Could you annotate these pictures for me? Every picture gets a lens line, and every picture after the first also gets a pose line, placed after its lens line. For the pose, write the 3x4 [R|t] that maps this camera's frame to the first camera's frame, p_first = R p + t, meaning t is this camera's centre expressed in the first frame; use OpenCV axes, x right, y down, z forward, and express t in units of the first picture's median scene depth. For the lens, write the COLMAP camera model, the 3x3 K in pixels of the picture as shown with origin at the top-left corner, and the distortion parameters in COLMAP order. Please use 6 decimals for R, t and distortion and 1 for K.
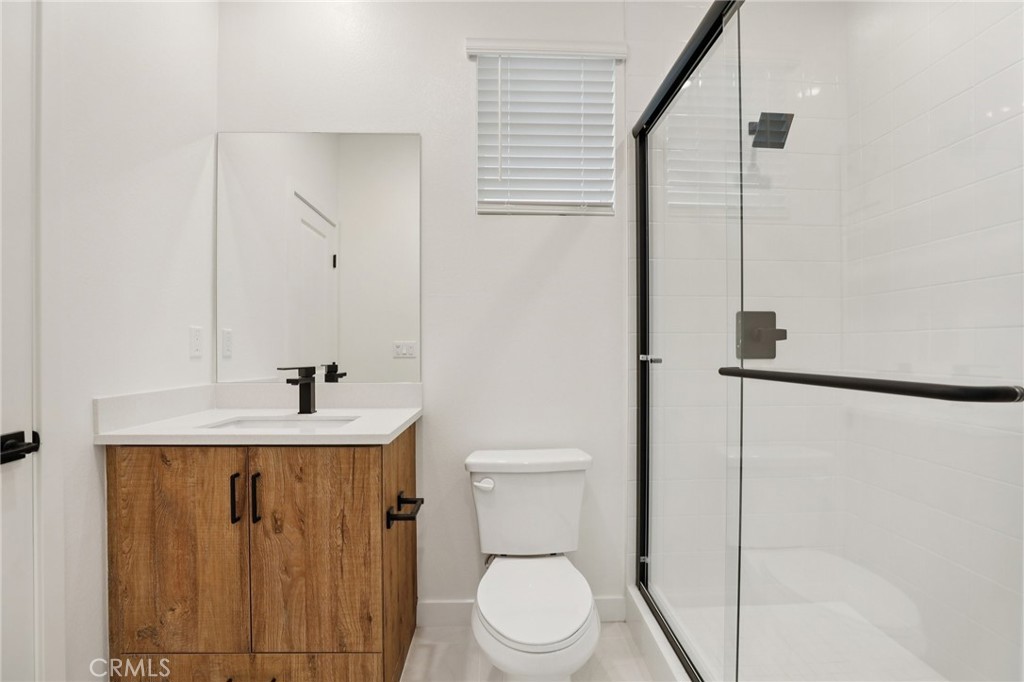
lens RADIAL K [[471.1, 0, 518.2], [0, 471.1, 353.8], [0, 0, 1]] dist [-0.042681, 0.010241]
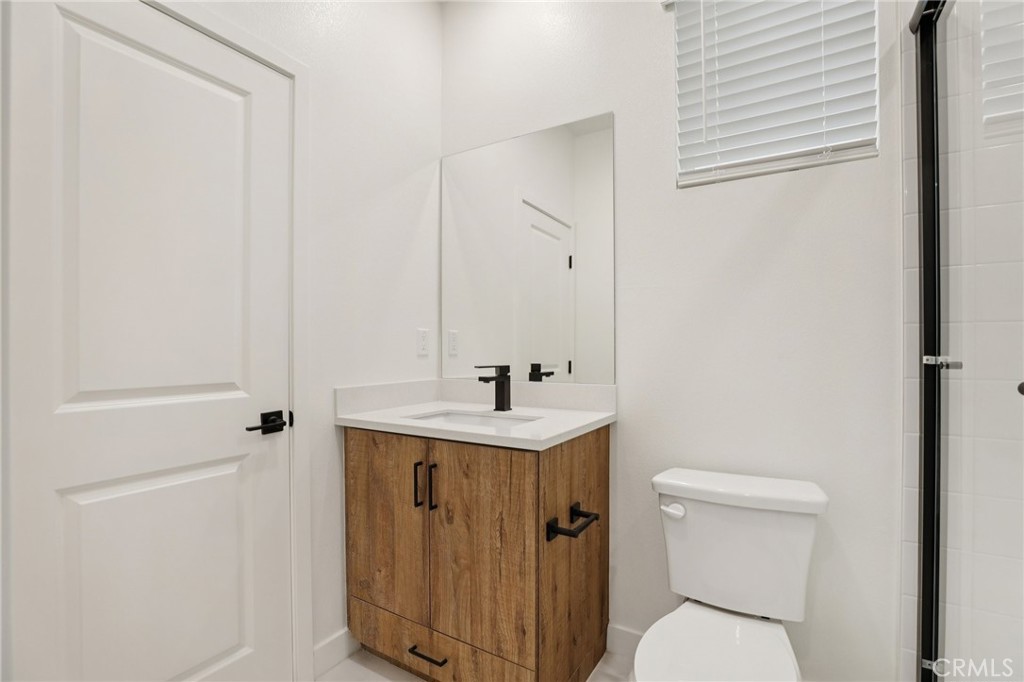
lens RADIAL K [[471.1, 0, 518.2], [0, 471.1, 351.8], [0, 0, 1]] dist [-0.042681, 0.010241]
pose [[0.833364, 0.002259, -0.552721, 0.195985], [-0.002815, 0.999996, -0.000157, -0.003053], [0.552718, 0.001686, 0.833367, 0.197515]]
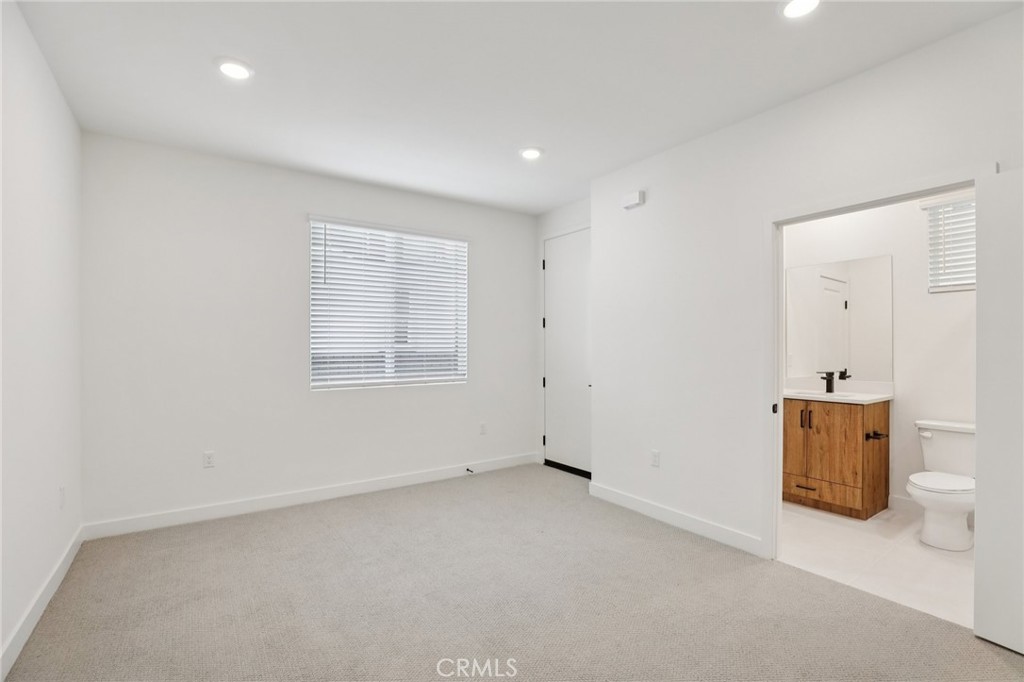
lens RADIAL K [[471.1, 0, 512.6], [0, 471.1, 348.0], [0, 0, 1]] dist [-0.042681, 0.010241]
pose [[0.531193, -0.002864, -0.847246, 0.808106], [-0.005563, 0.999961, -0.006868, -0.082706], [0.847233, 0.008362, 0.531156, -1.916851]]
